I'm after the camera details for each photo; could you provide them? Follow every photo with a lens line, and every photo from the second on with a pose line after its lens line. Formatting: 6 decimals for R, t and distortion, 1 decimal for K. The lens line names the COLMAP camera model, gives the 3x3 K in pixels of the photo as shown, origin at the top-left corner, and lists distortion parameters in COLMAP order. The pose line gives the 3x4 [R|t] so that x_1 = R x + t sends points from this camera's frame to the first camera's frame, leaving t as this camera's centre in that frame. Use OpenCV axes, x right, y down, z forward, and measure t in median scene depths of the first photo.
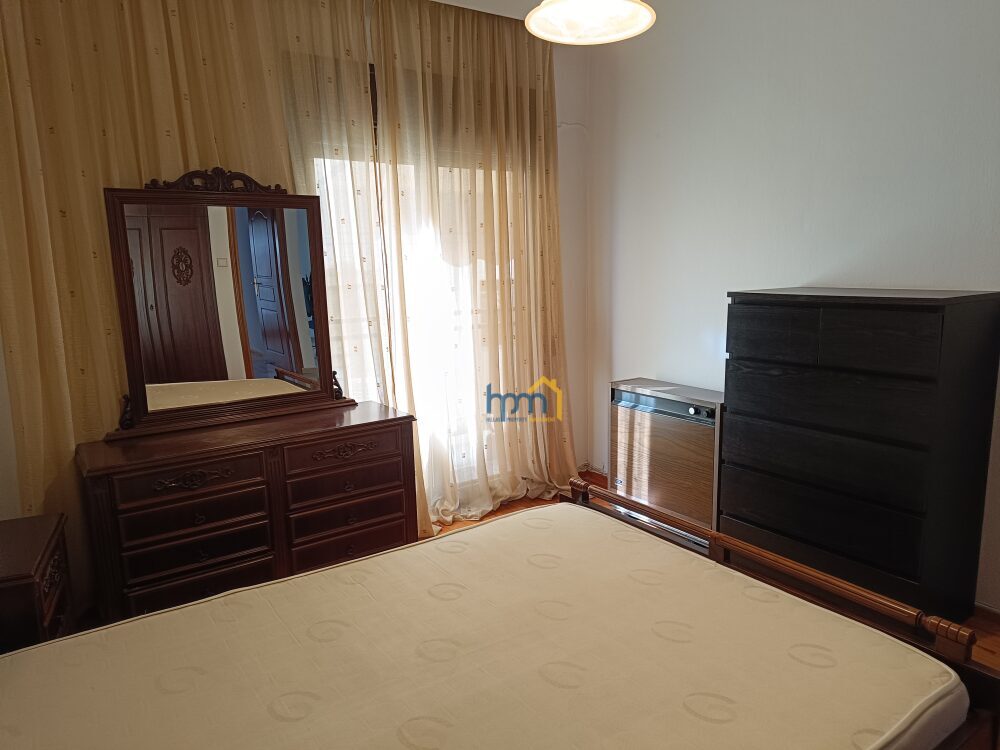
lens RADIAL K [[687.5, 0, 500.0], [0, 687.5, 375.0], [0, 0, 1]] dist [0.039870, -0.036657]
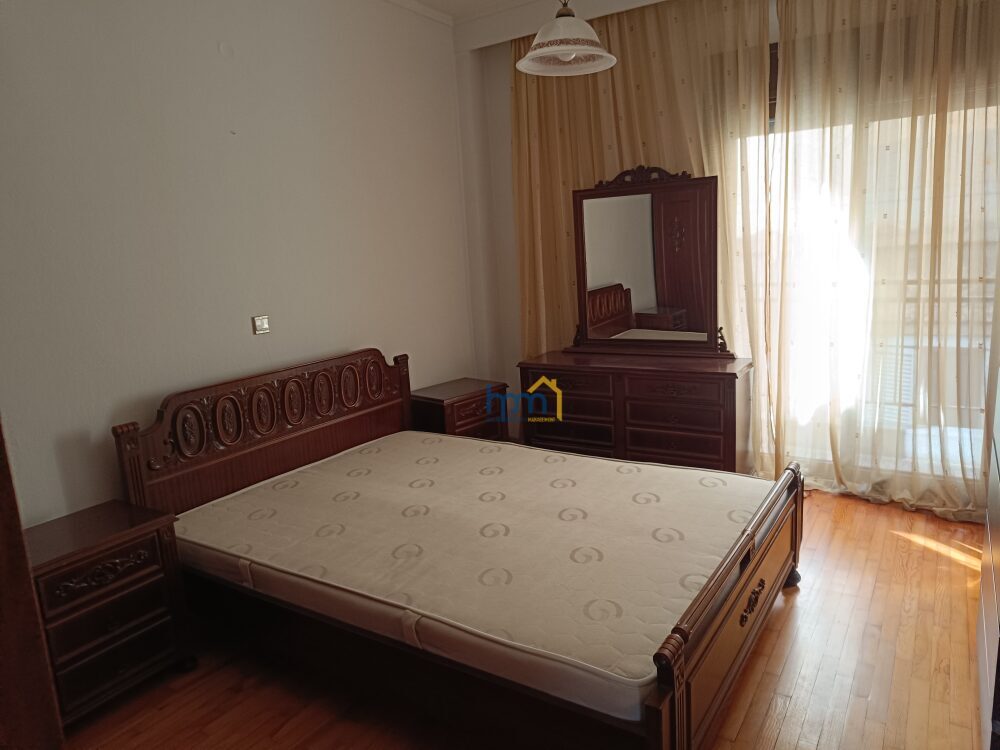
lens RADIAL K [[687.5, 0, 500.0], [0, 687.5, 375.0], [0, 0, 1]] dist [0.039870, -0.036657]
pose [[0.377553, 0.175530, -0.909199, 0.790195], [-0.102953, 0.983739, 0.147168, -0.067040], [0.920247, 0.038041, 0.389485, 0.237537]]
